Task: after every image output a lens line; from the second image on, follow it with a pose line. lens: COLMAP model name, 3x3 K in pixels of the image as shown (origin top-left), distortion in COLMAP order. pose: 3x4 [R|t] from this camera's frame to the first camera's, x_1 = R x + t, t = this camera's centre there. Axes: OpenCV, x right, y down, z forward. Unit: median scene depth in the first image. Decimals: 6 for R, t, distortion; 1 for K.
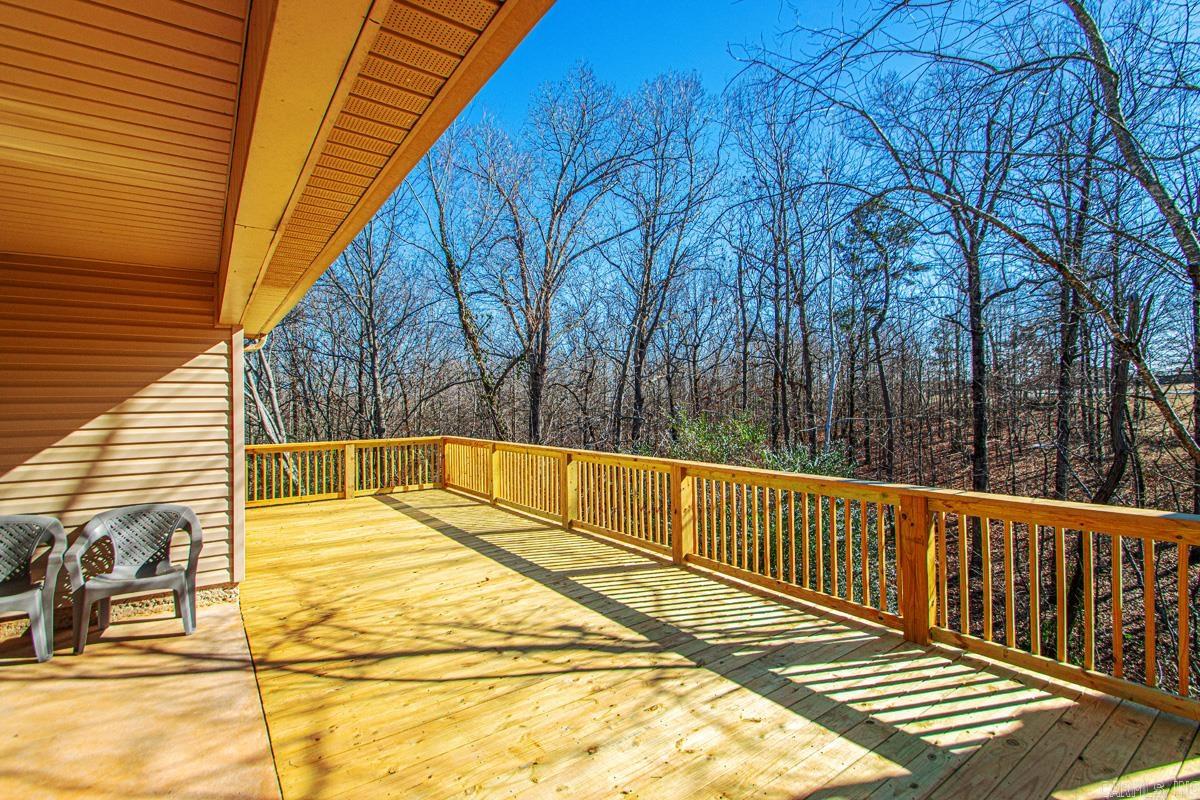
lens RADIAL K [[566.5, 0, 626.5], [0, 566.5, 396.4], [0, 0, 1]] dist [0.011296, -0.010106]
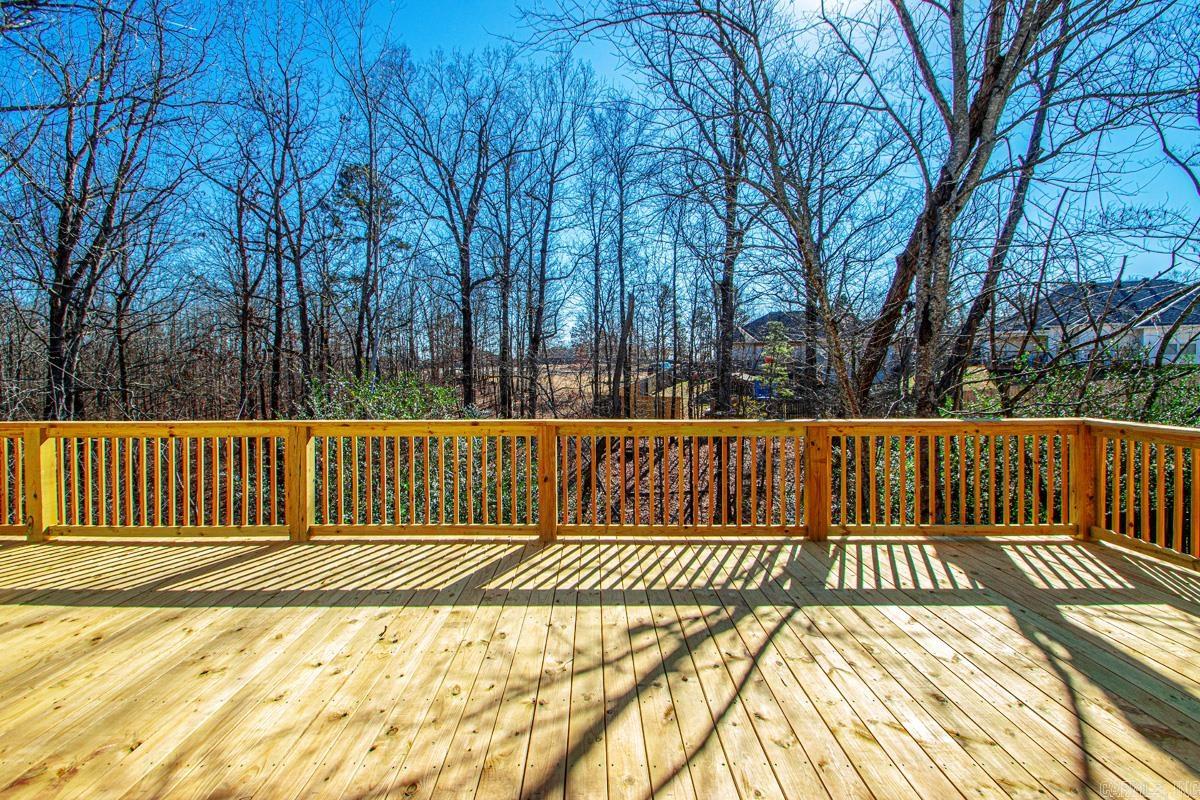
lens RADIAL K [[566.5, 0, 588.8], [0, 566.5, 391.9], [0, 0, 1]] dist [0.011296, -0.010106]
pose [[0.605481, -0.012607, 0.795760, -0.725443], [-0.015342, 0.999504, 0.027508, 0.057825], [-0.795712, -0.028864, 0.604988, 0.564697]]
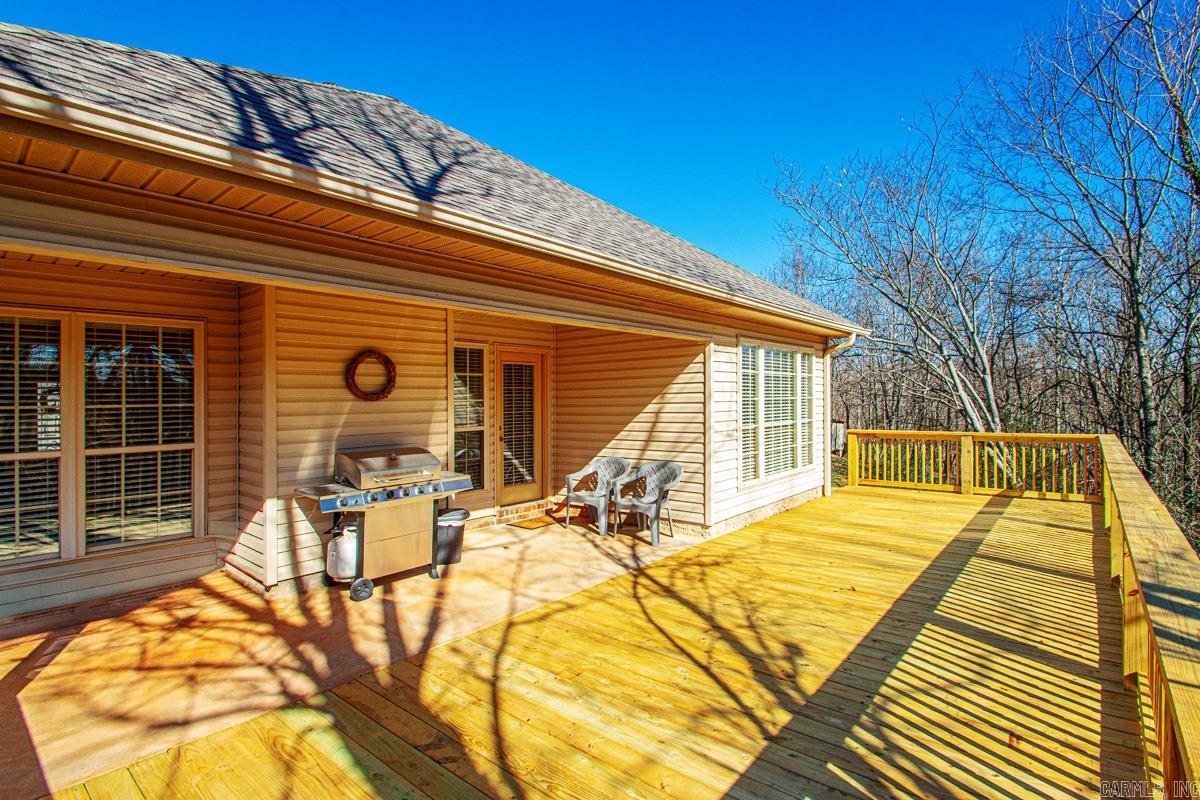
lens RADIAL K [[566.5, 0, 599.1], [0, 566.5, 404.1], [0, 0, 1]] dist [0.011296, -0.010106]
pose [[0.213851, 0.016501, -0.976727, 0.681914], [0.024969, 0.999438, 0.022352, -0.009575], [0.976547, -0.029168, 0.213319, 0.496356]]
